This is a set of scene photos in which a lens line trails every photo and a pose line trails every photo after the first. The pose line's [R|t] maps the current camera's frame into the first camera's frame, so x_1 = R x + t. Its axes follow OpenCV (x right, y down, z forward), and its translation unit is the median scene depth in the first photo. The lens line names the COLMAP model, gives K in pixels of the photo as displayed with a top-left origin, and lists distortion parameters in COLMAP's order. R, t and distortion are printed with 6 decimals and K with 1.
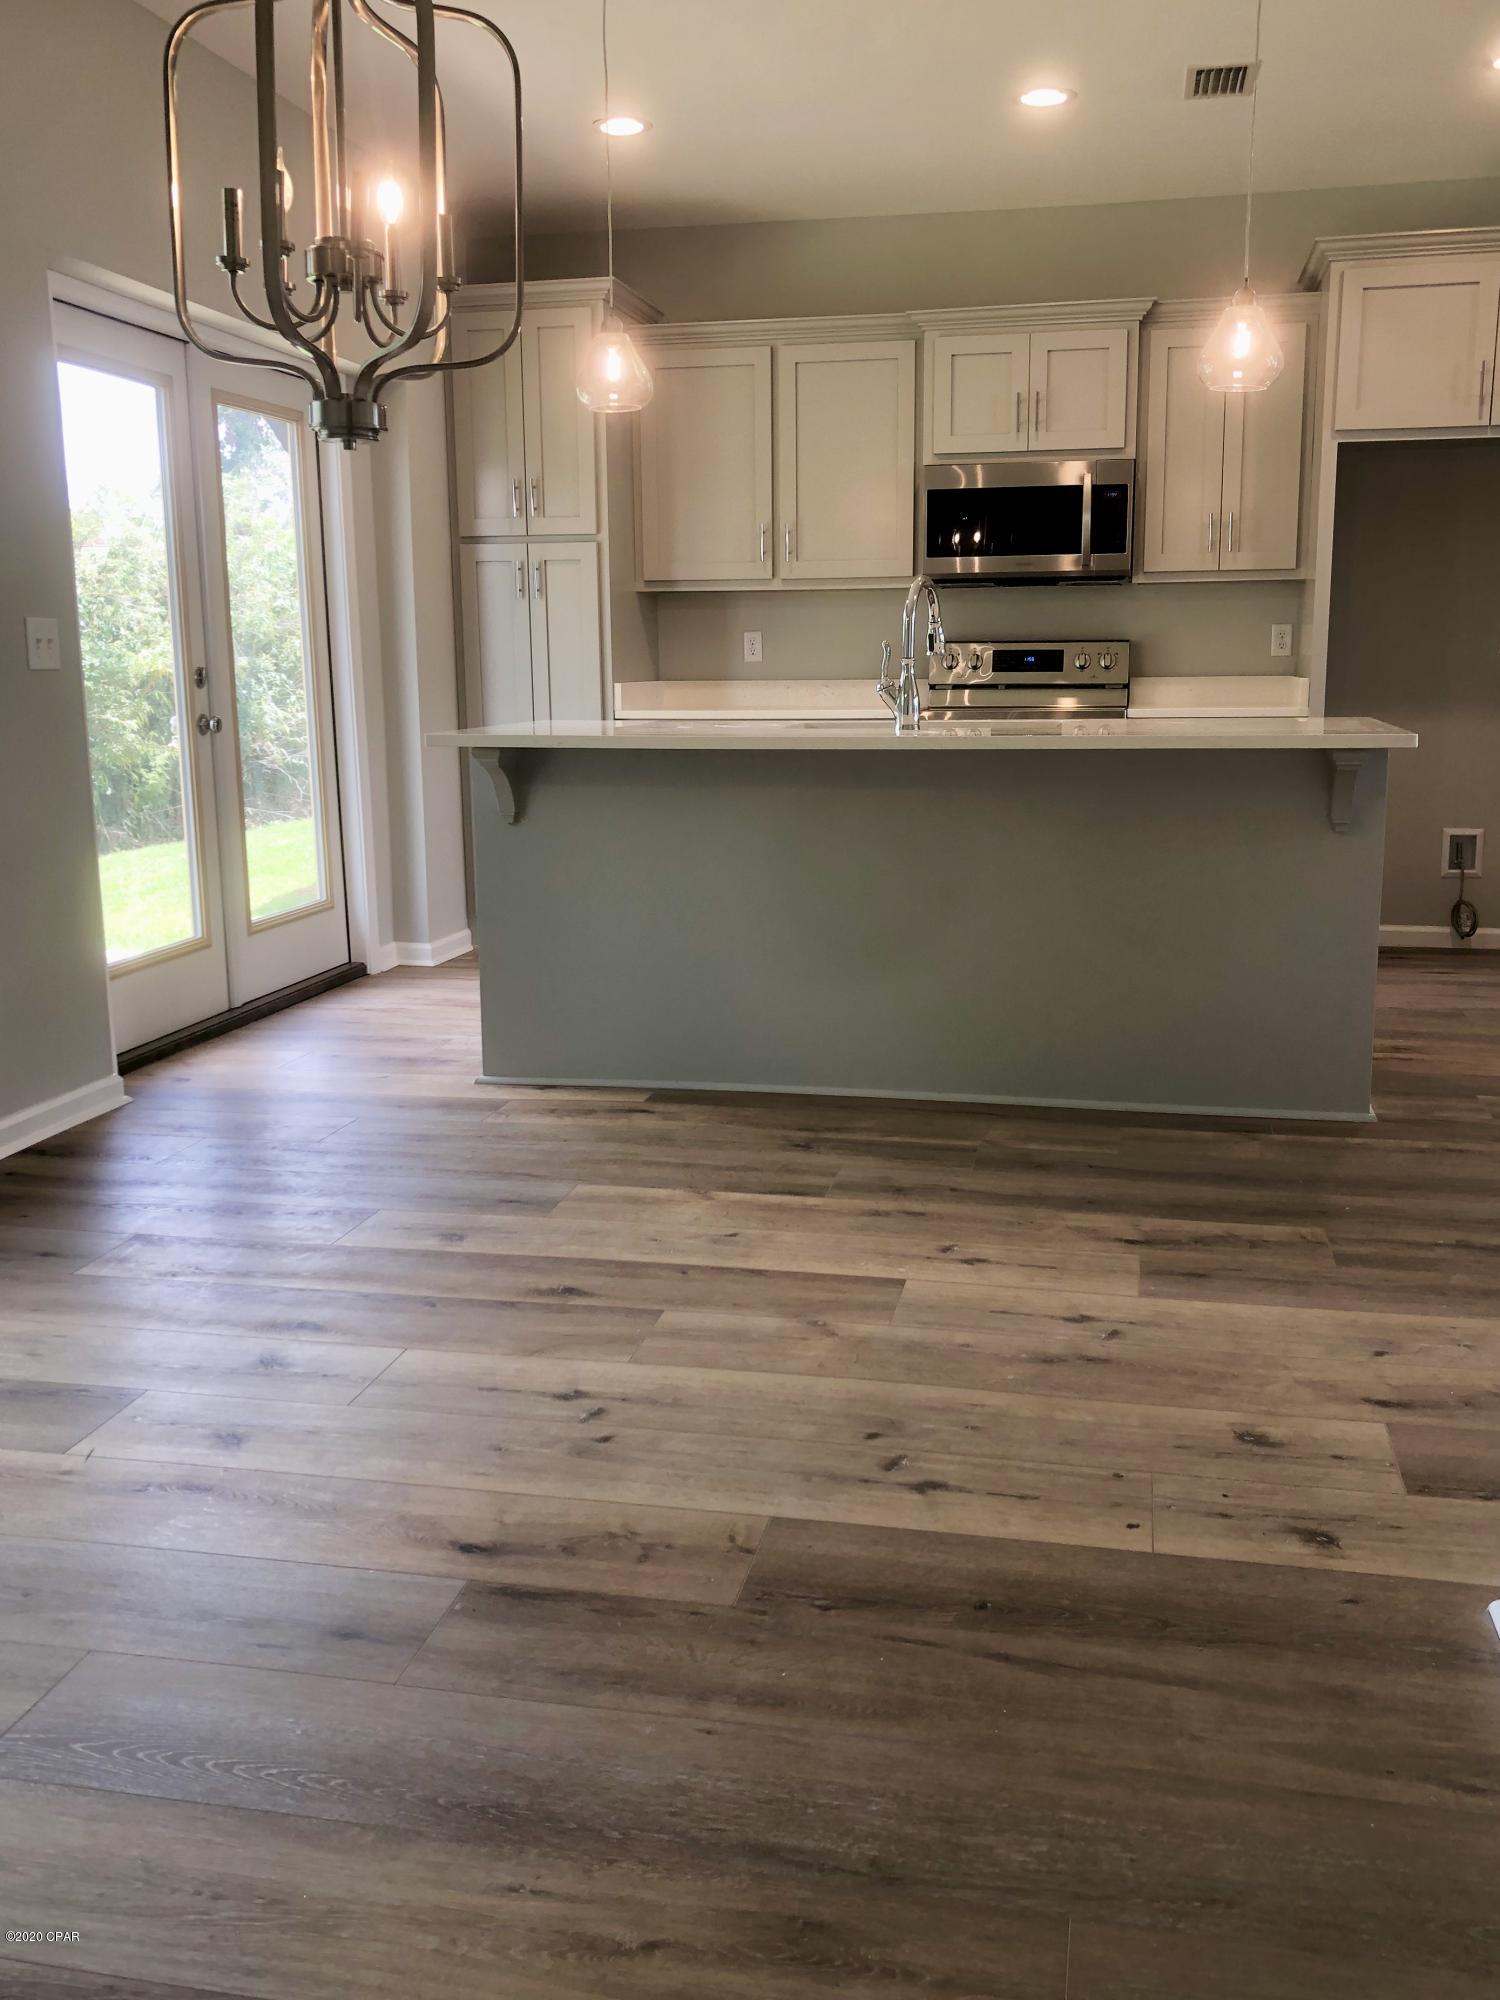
lens RADIAL K [[1758.1, 0, 750.0], [0, 1758.1, 1000.0], [0, 0, 1]] dist [0.098767, -0.204311]
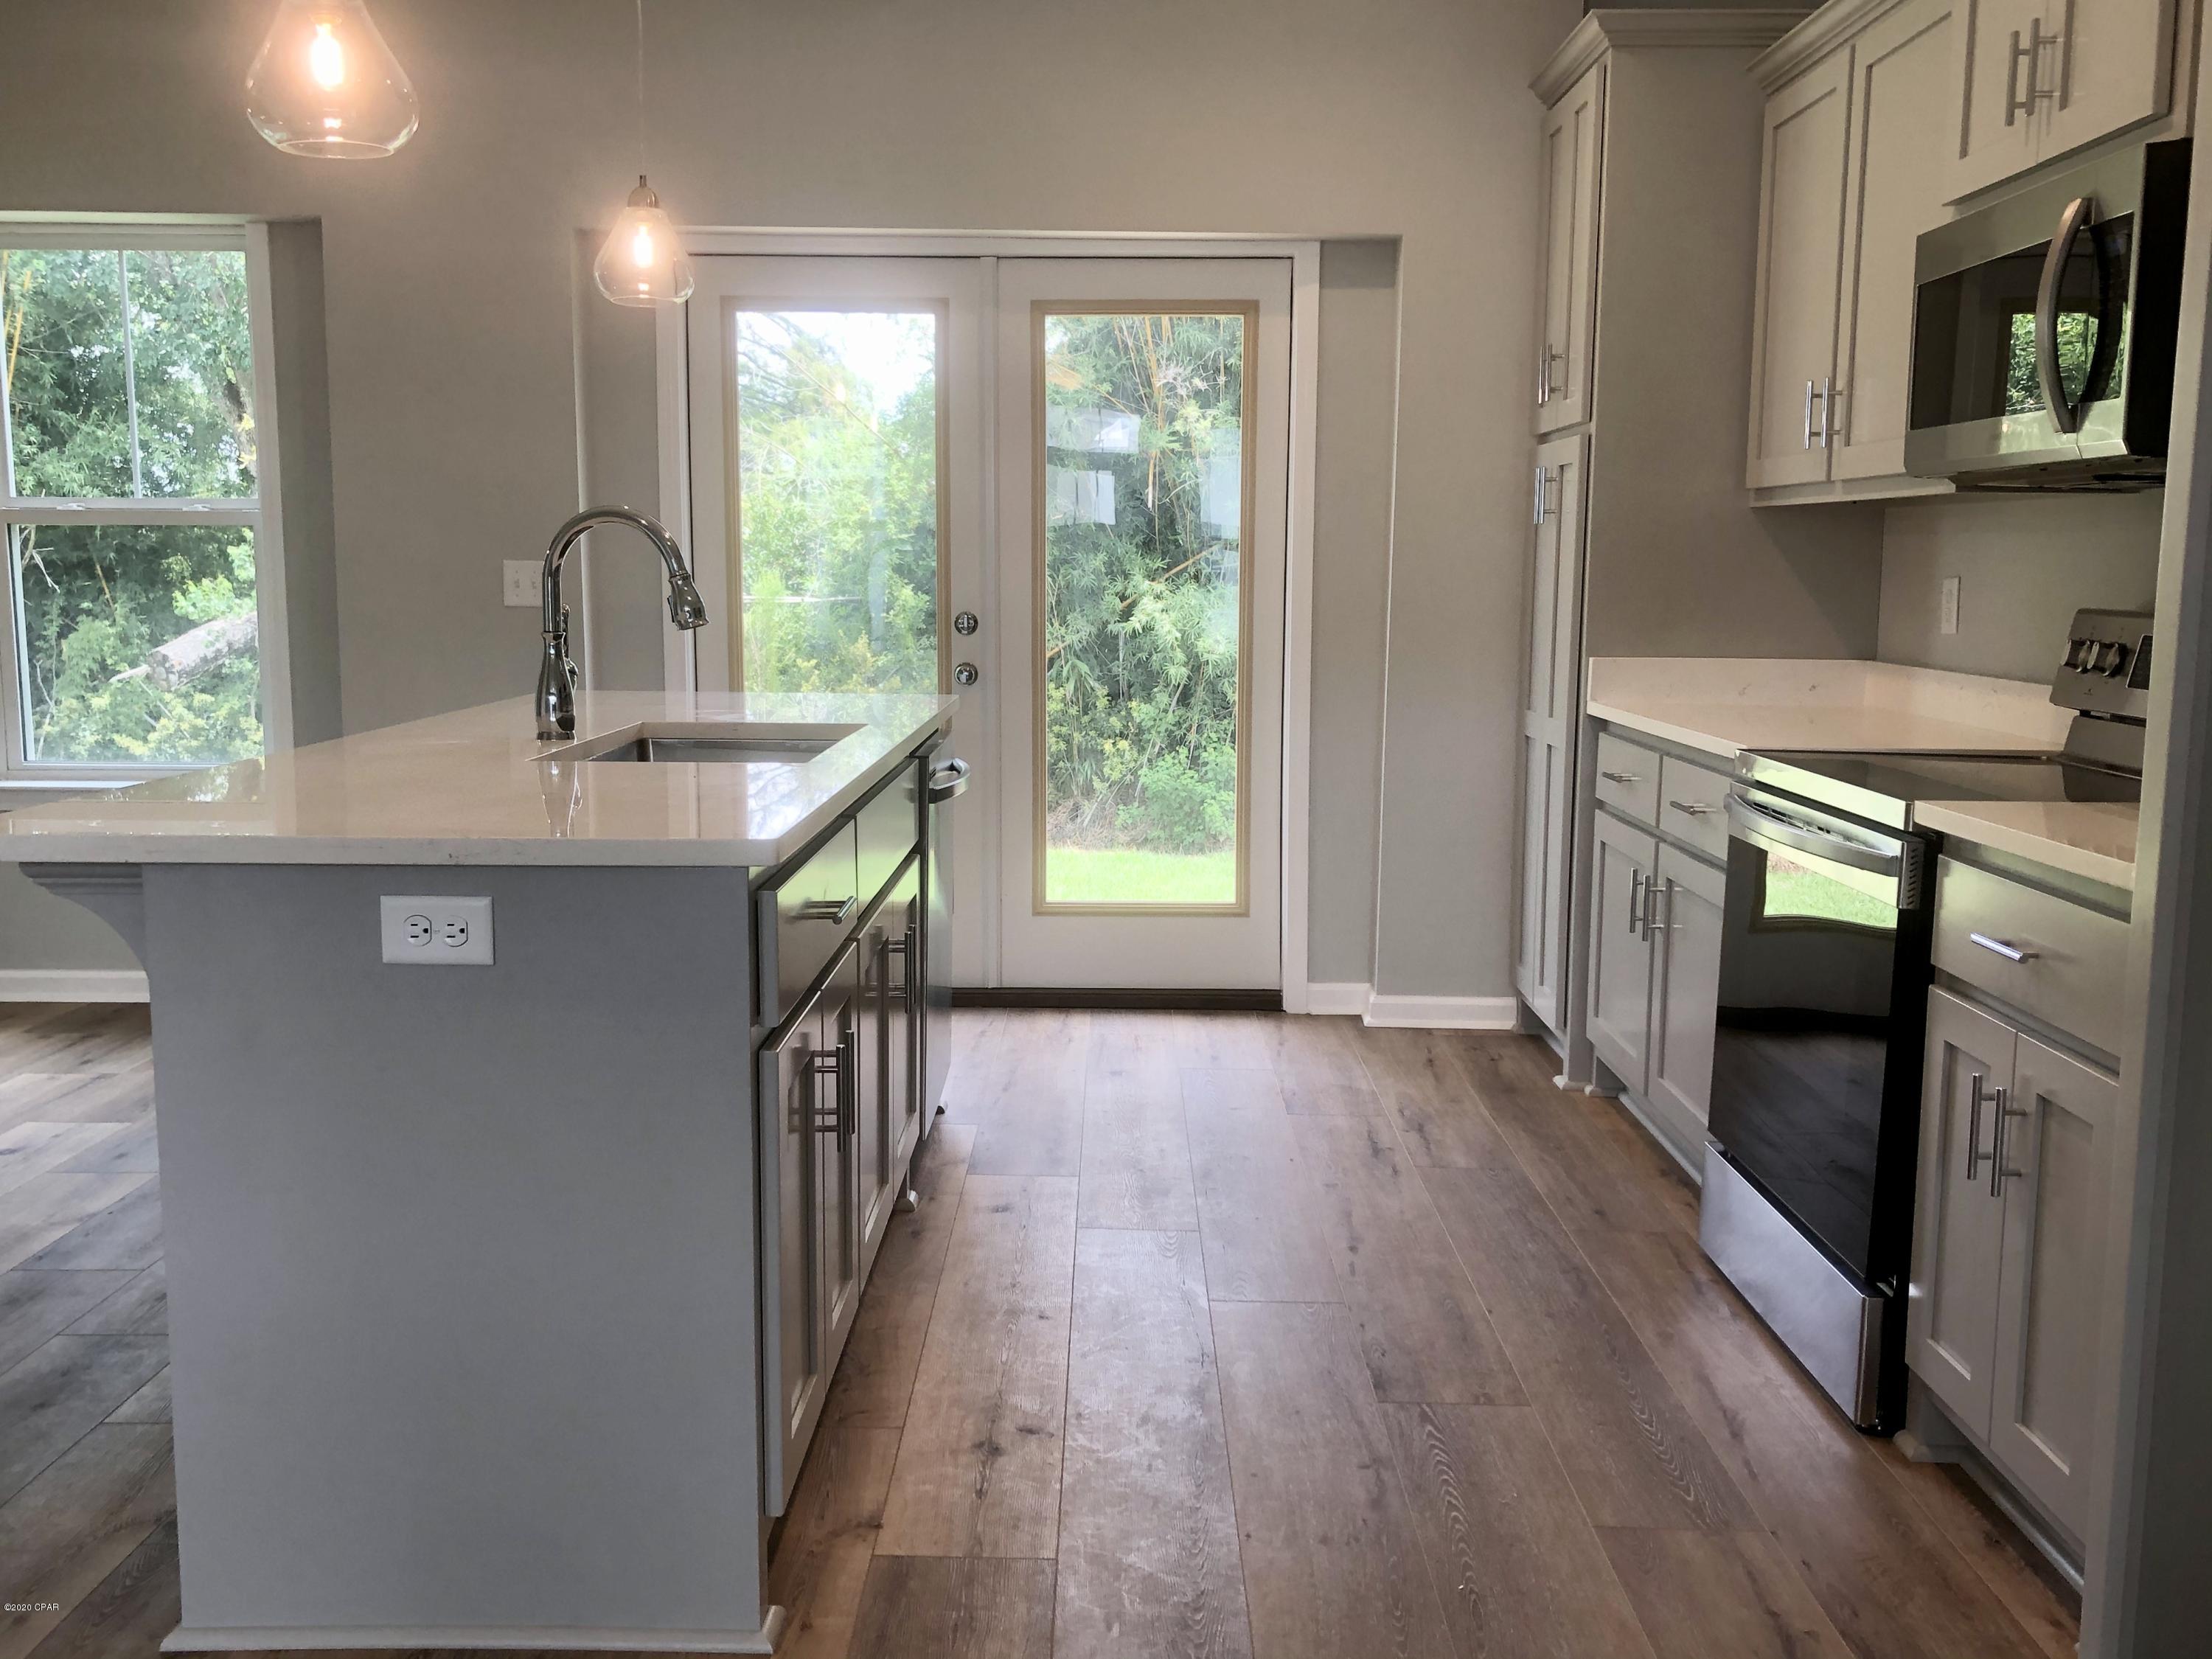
lens RADIAL K [[1948.5, 0, 1106.0], [0, 1948.5, 829.5], [0, 0, 1]] dist [0.089511, -0.174912]
pose [[0.218559, 0.143189, -0.965261, 1.063518], [-0.199026, 0.974924, 0.099559, -0.296075], [0.955312, 0.170353, 0.241576, 1.295307]]
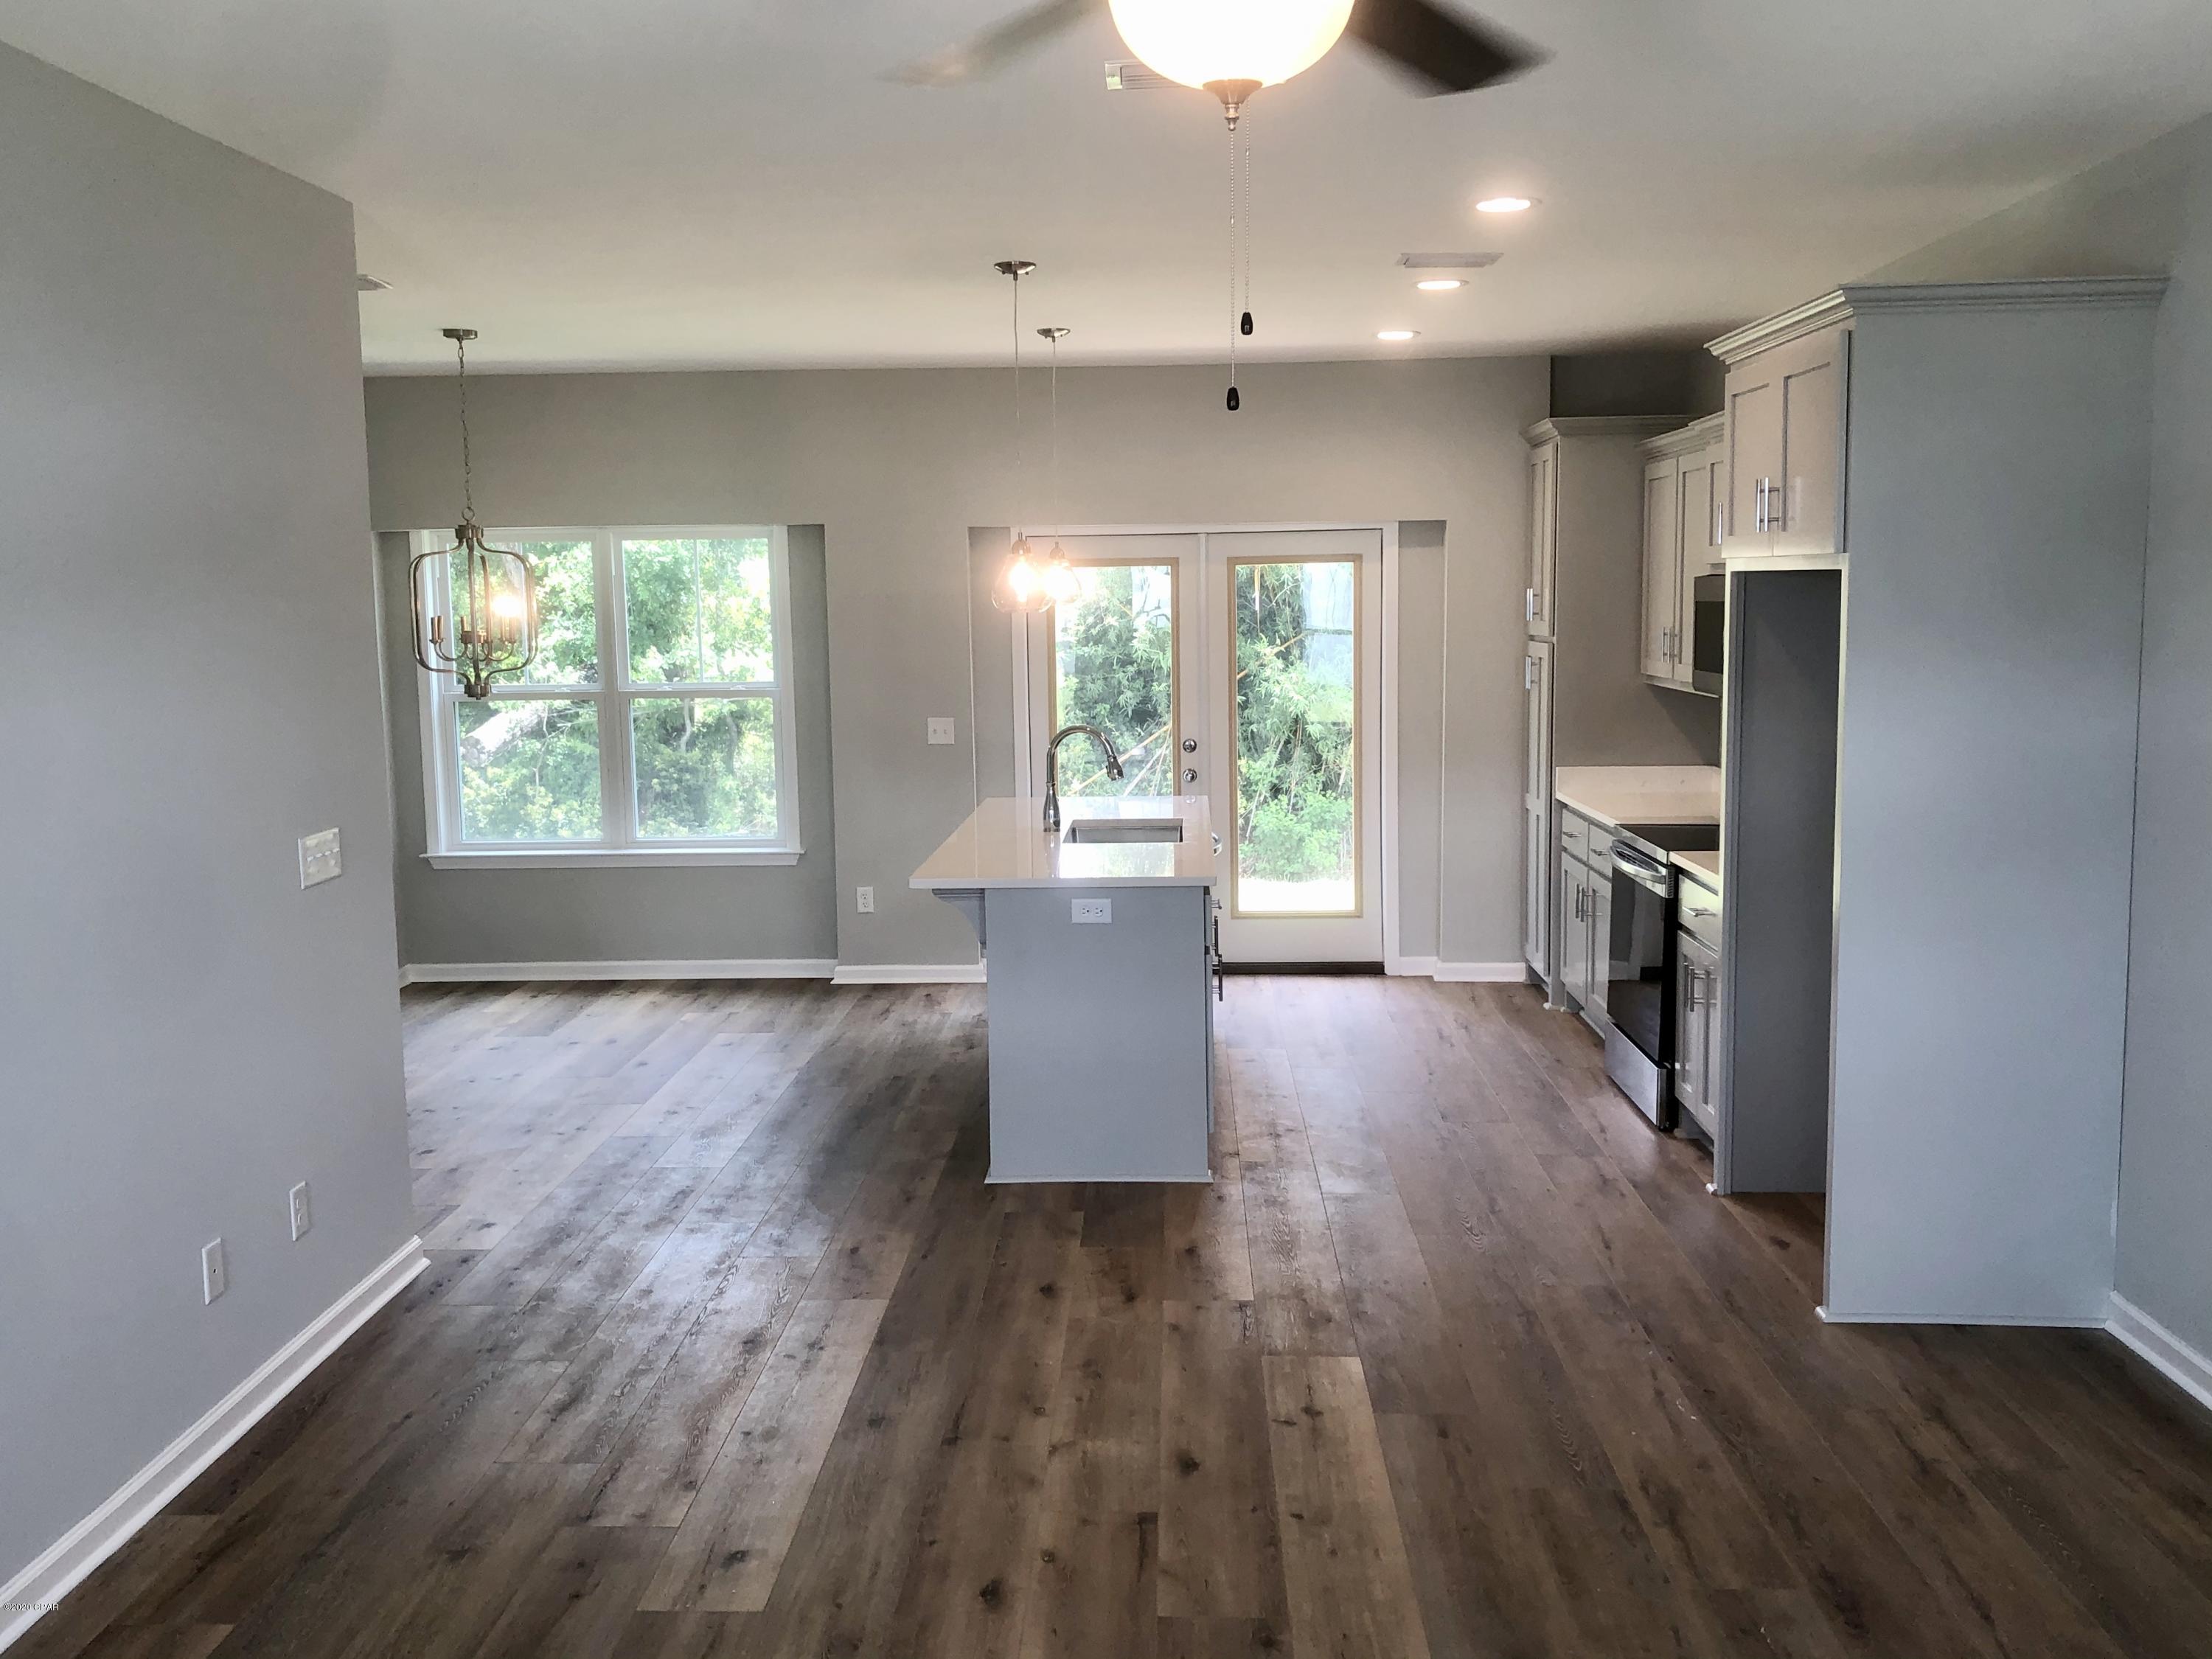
lens RADIAL K [[1923.5, 0, 1106.0], [0, 1923.5, 829.5], [0, 0, 1]] dist [0.145213, -0.321030]
pose [[0.185966, 0.123491, -0.974765, 2.015565], [-0.178686, 0.979778, 0.090036, -0.380117], [0.966172, 0.157433, 0.204272, 0.920264]]
